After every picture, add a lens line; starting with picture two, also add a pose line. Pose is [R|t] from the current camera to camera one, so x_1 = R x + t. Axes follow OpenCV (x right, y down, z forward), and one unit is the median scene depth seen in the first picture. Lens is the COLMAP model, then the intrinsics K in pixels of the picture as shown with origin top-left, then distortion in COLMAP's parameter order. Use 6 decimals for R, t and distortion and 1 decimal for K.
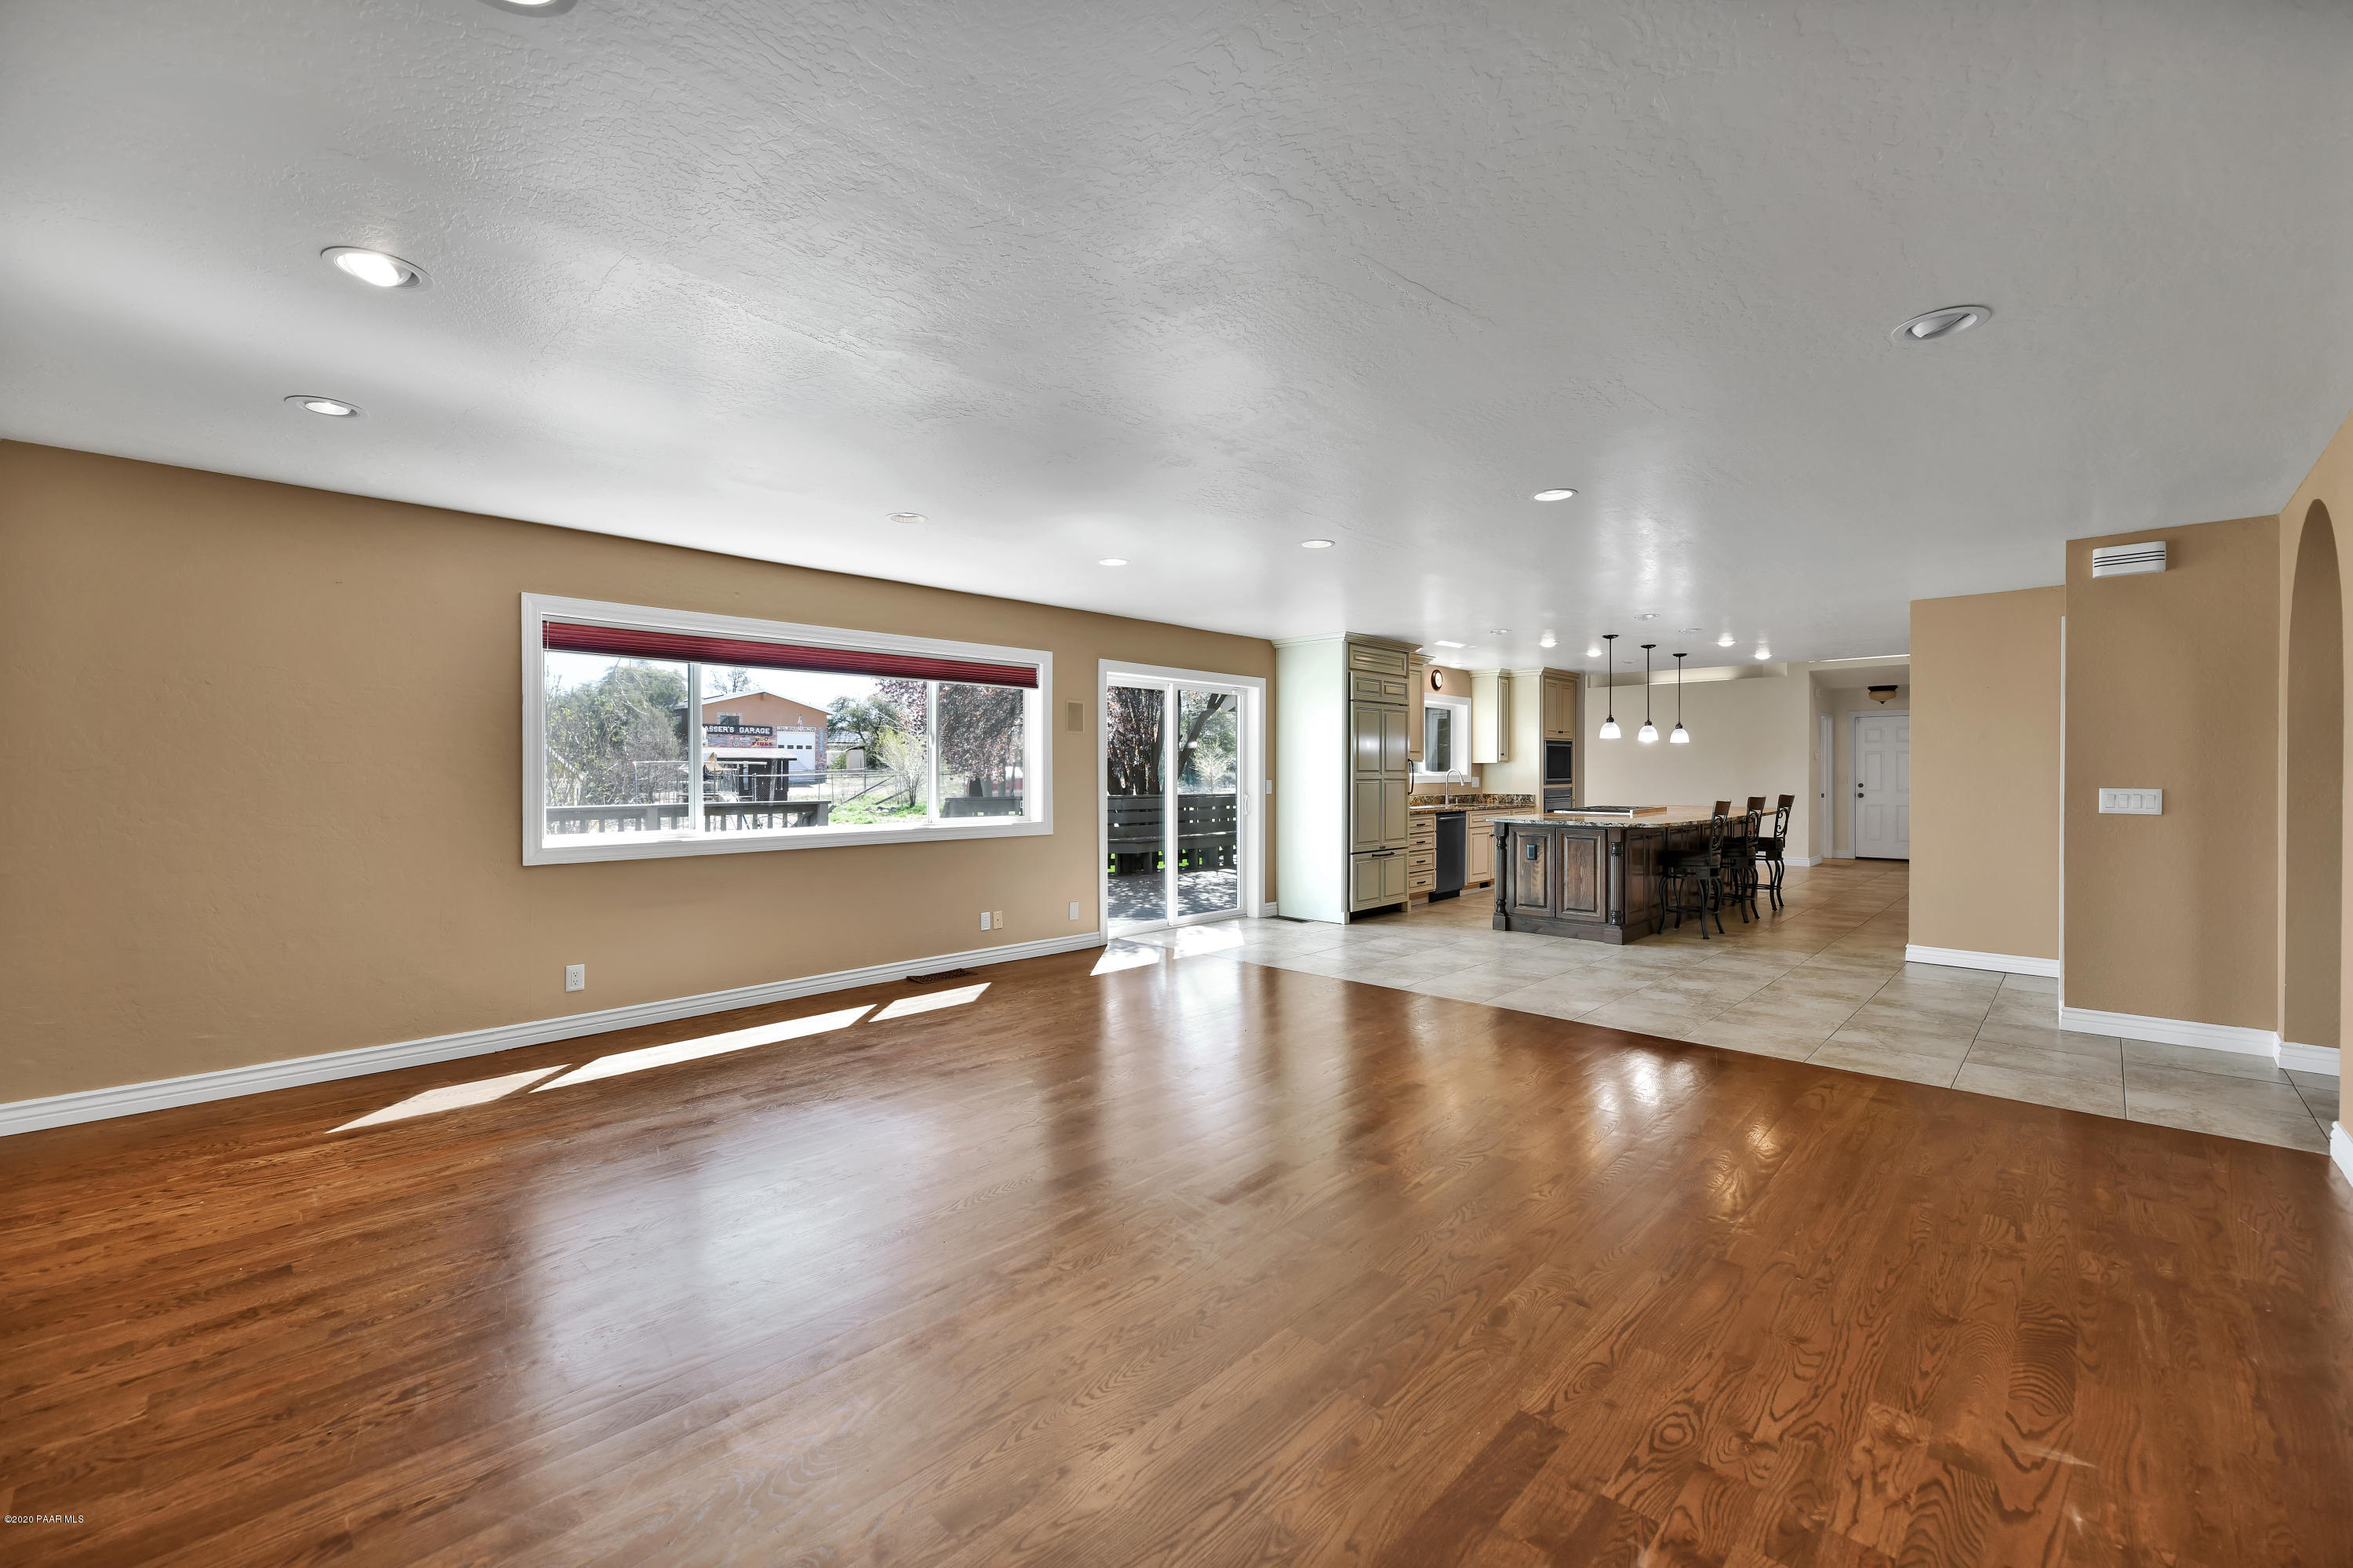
lens RADIAL K [[966.9, 0, 1176.5], [0, 966.9, 784.0], [0, 0, 1]] dist [0.003999, -0.000445]
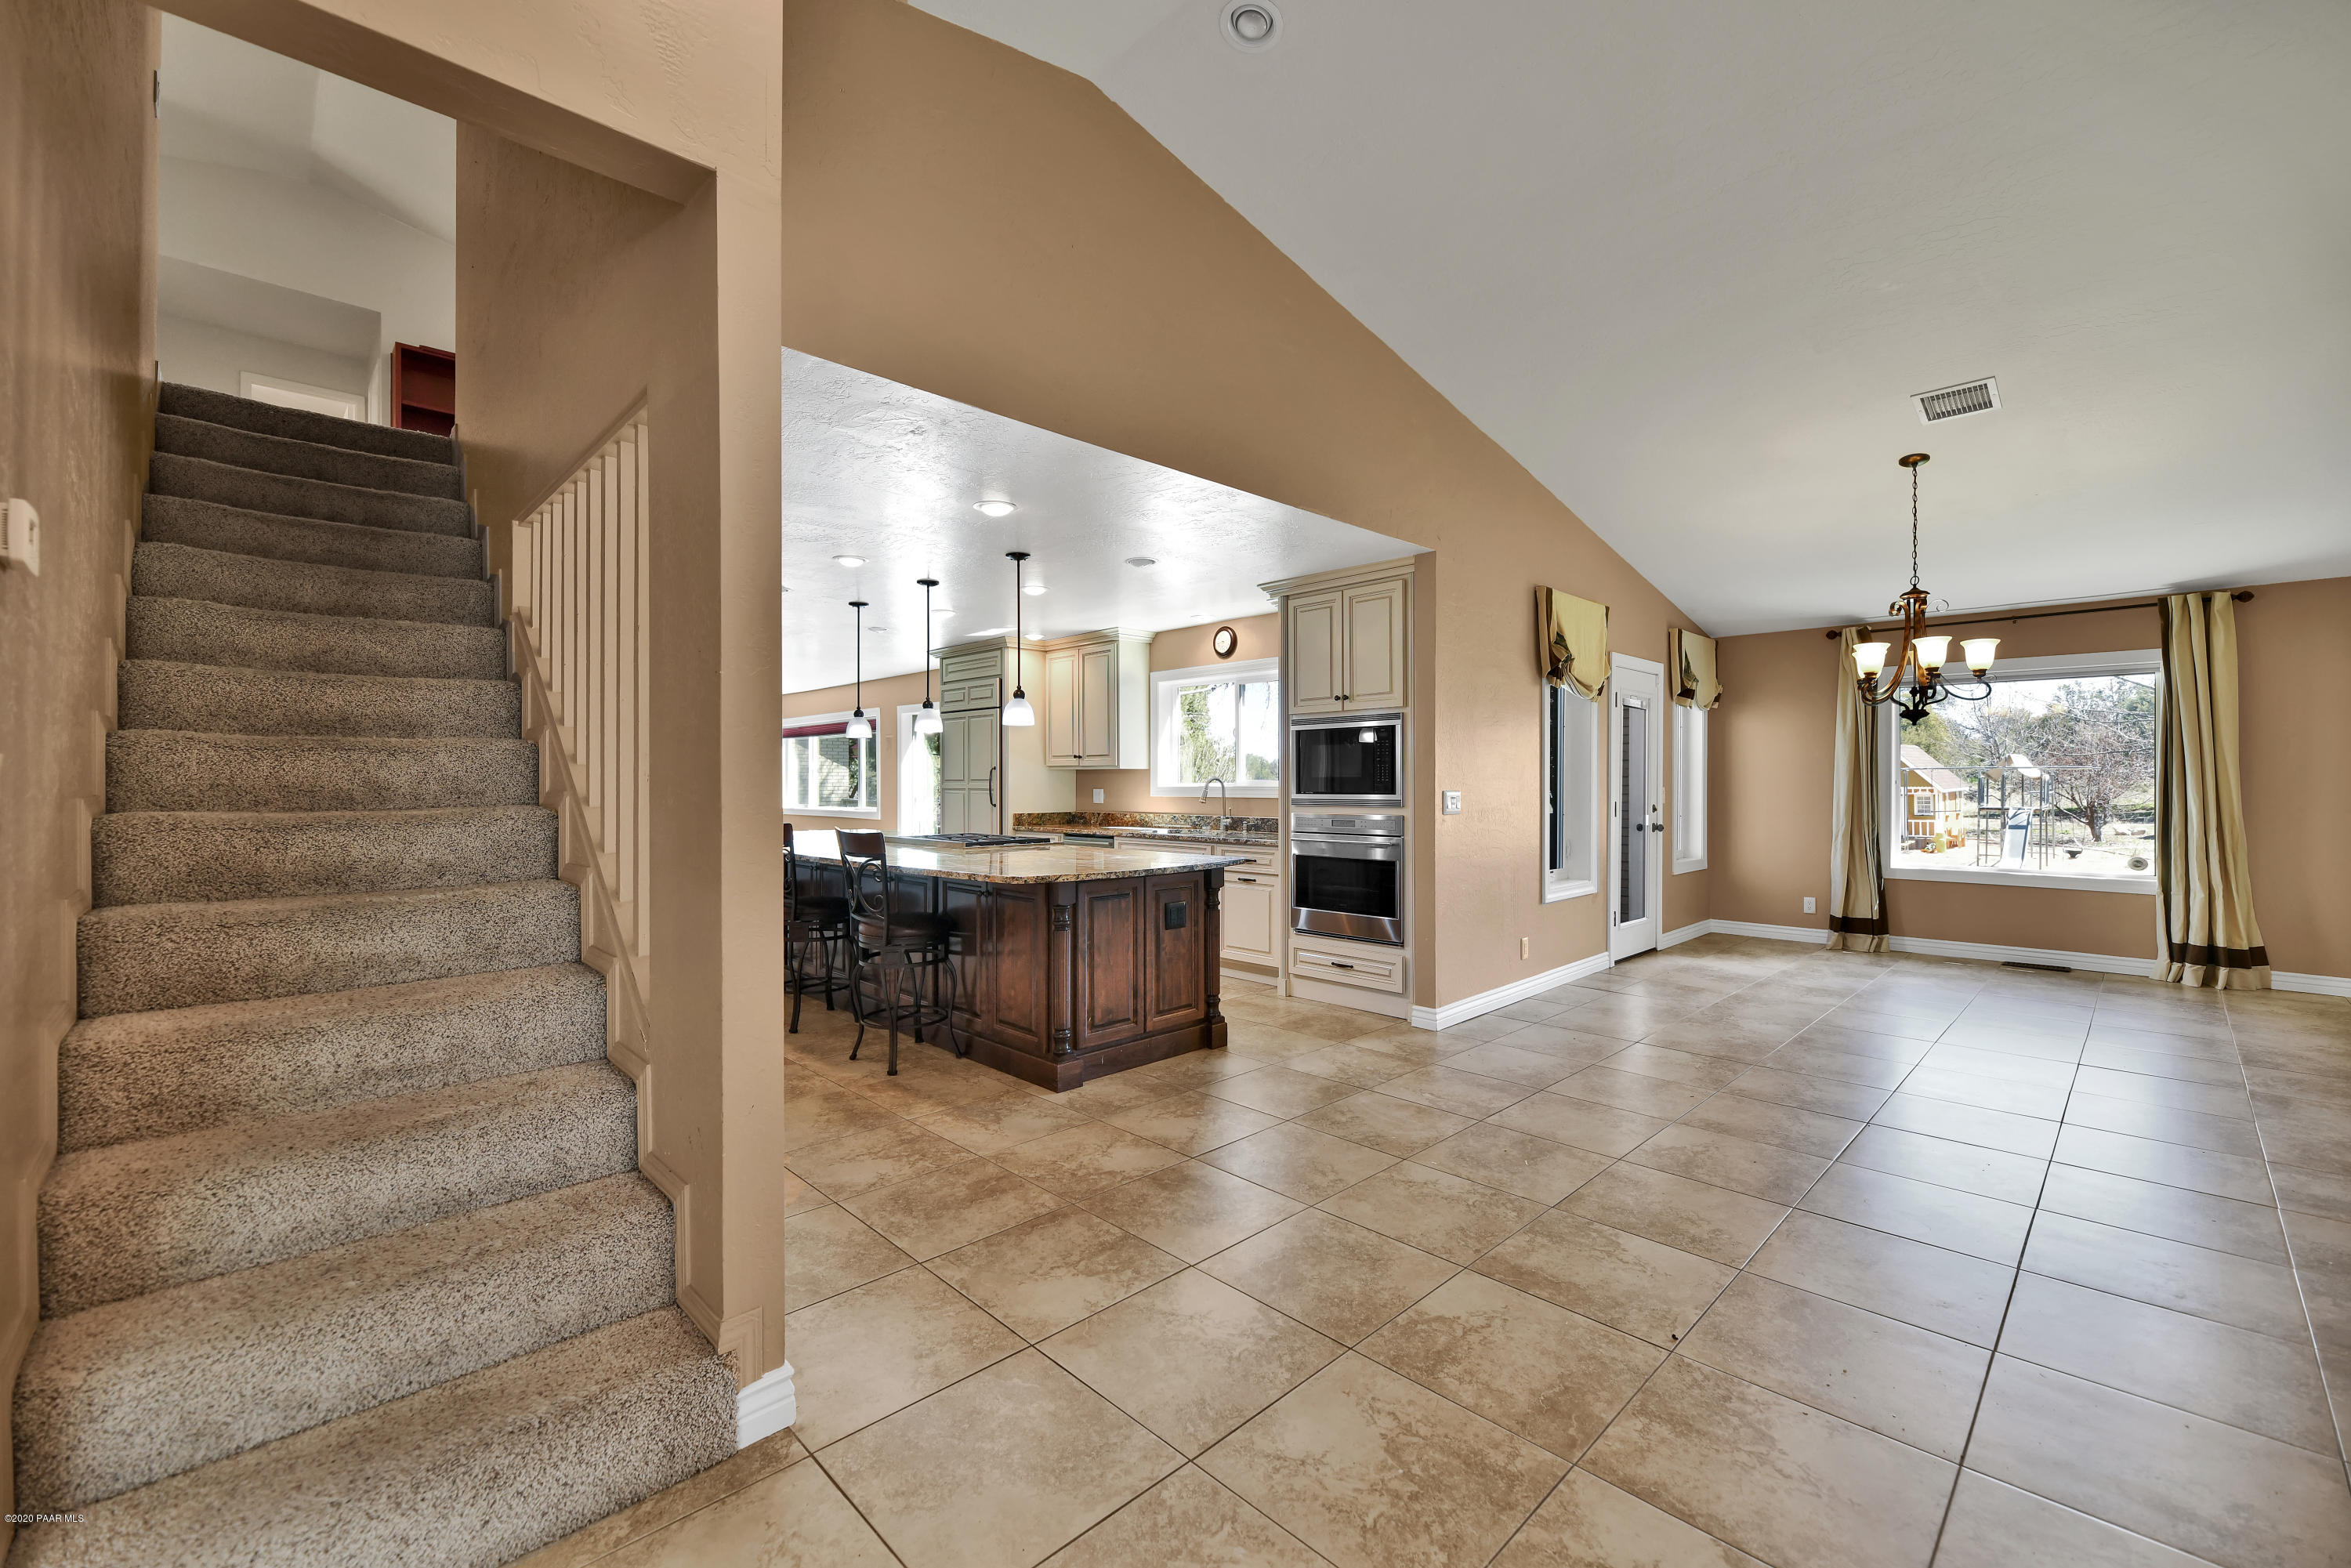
lens RADIAL K [[960.3, 0, 1176.8], [0, 960.3, 779.9], [0, 0, 1]] dist [-0.002977, -0.000769]
pose [[-0.039556, -0.001949, -0.999215, 1.118385], [-0.013211, 0.999912, -0.001427, -0.014702], [0.999130, 0.013144, -0.039578, 1.205049]]
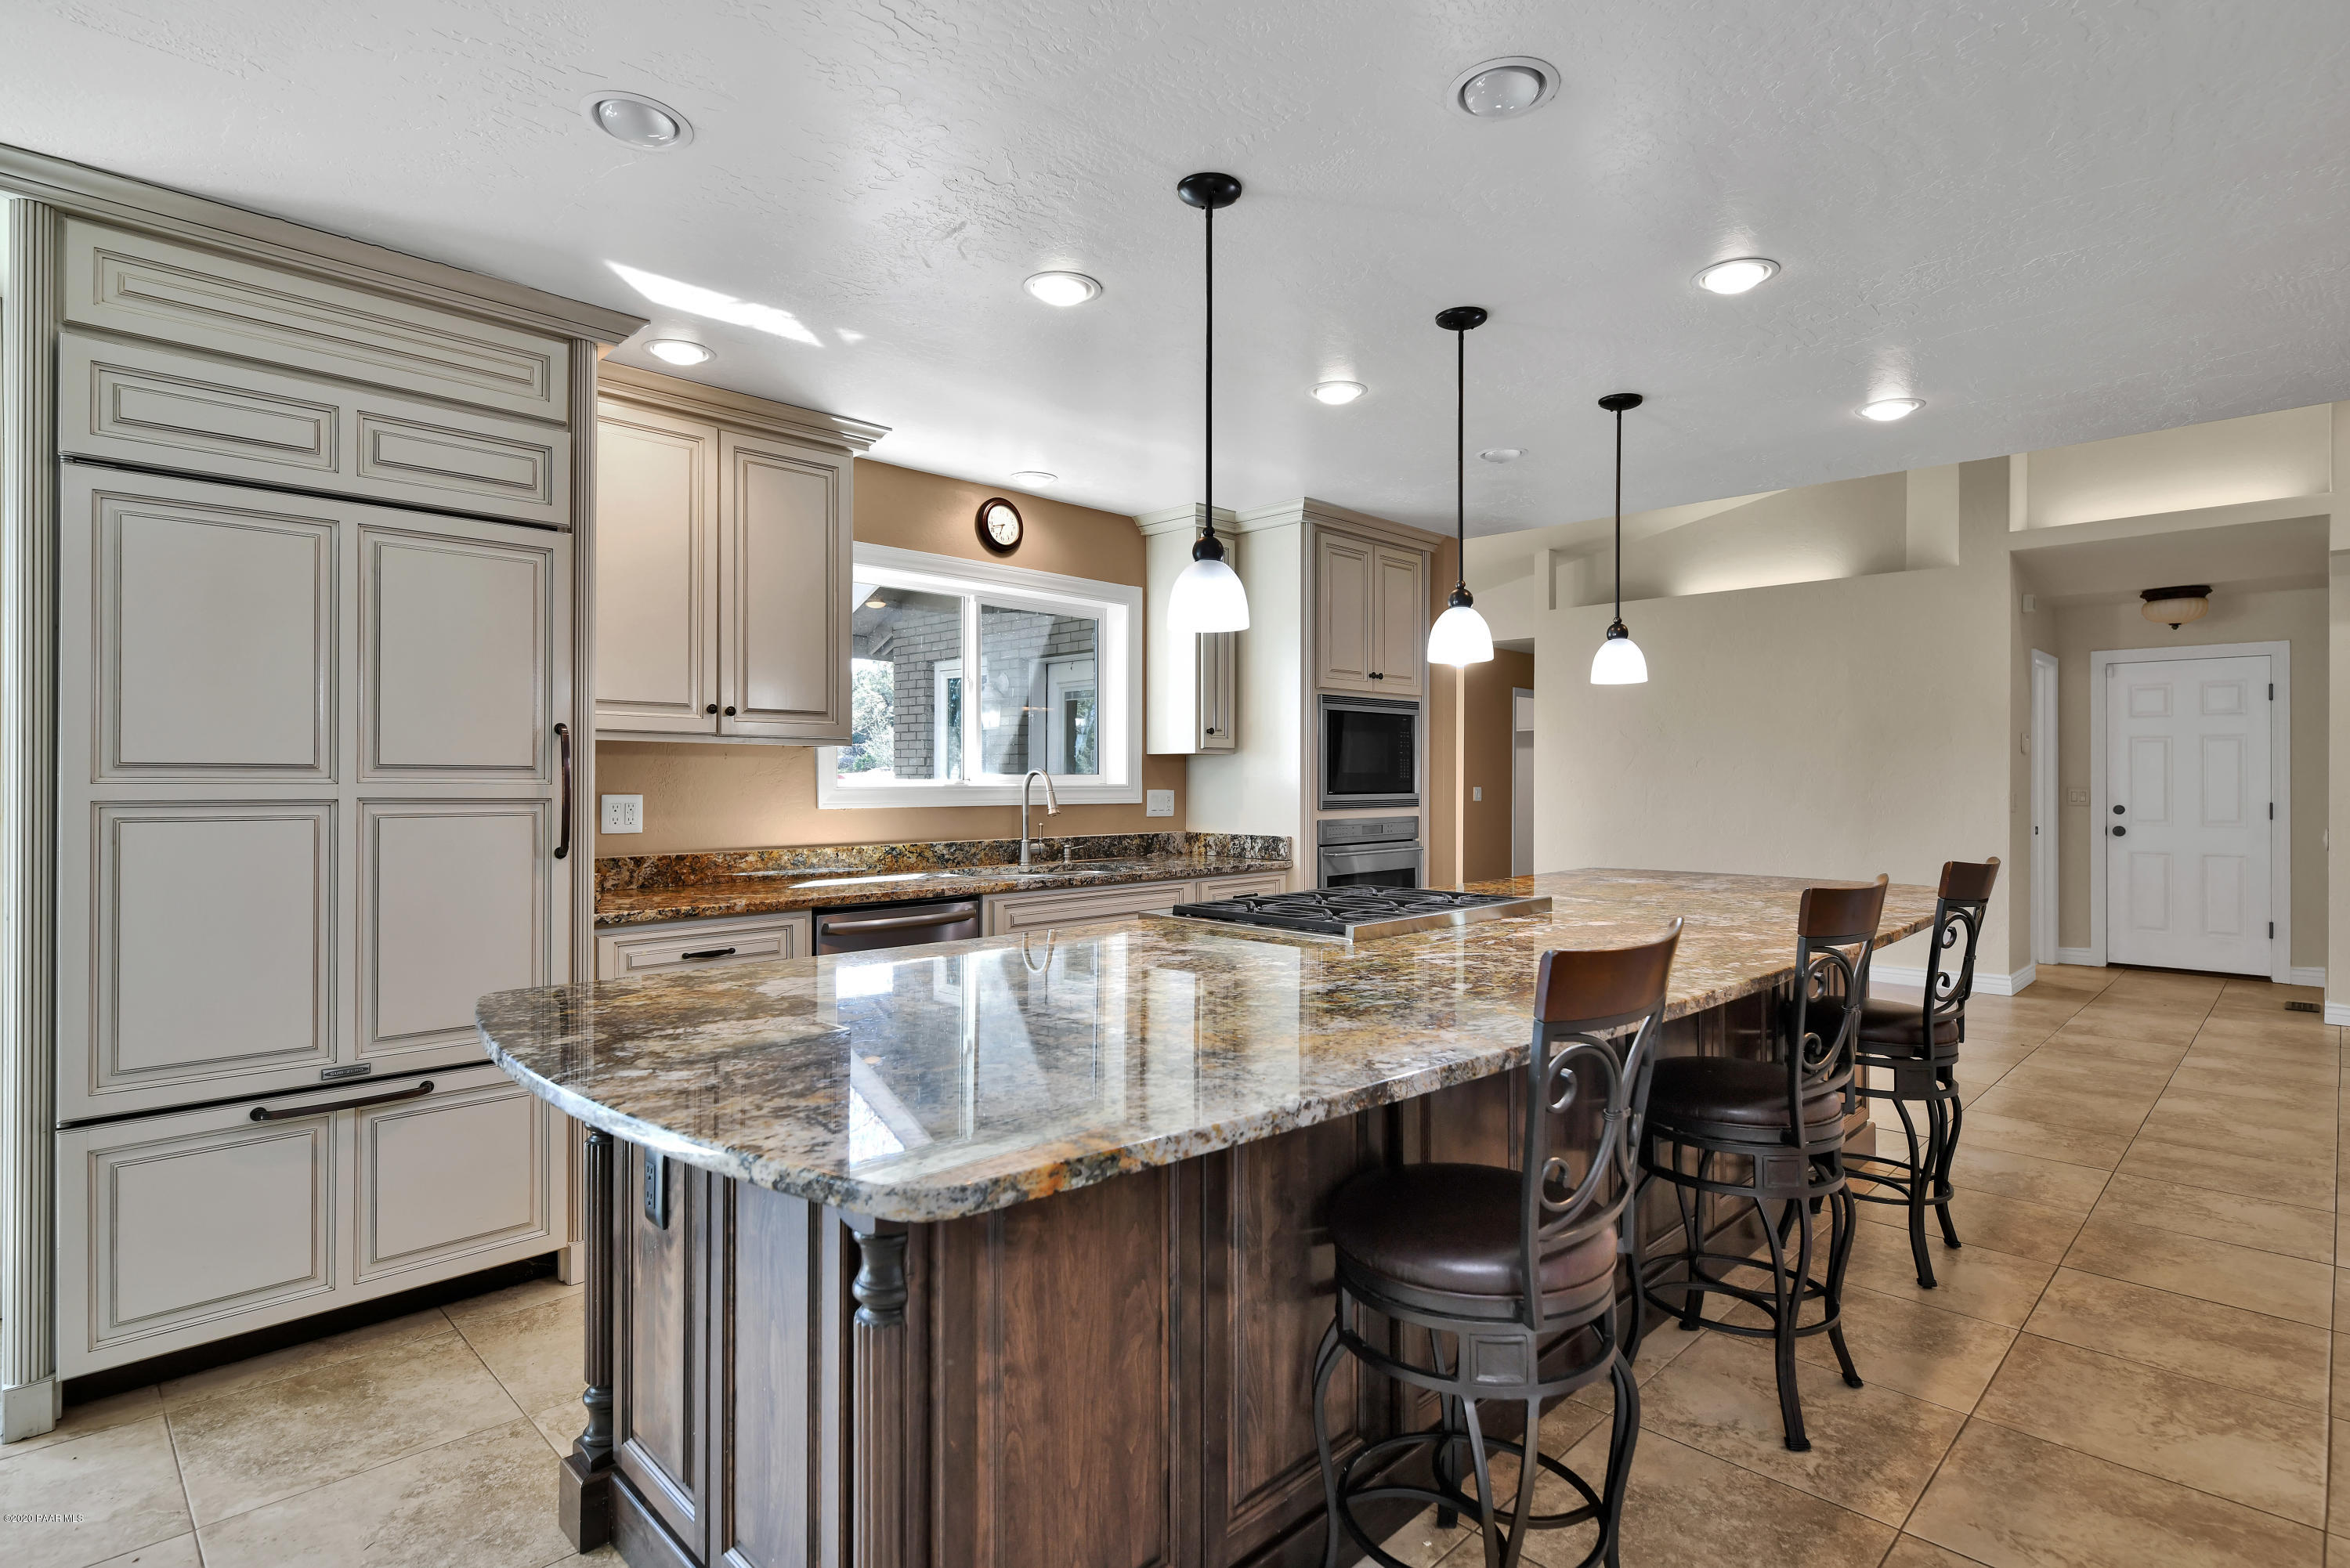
lens RADIAL K [[1163.1, 0, 1183.9], [0, 1163.1, 777.8], [0, 0, 1]] dist [0.004405, 0.000456]
pose [[0.999816, 0.002805, -0.018969, 0.426203], [-0.003081, 0.999889, -0.014581, -0.006935], [0.018926, 0.014637, 0.999714, 0.685215]]
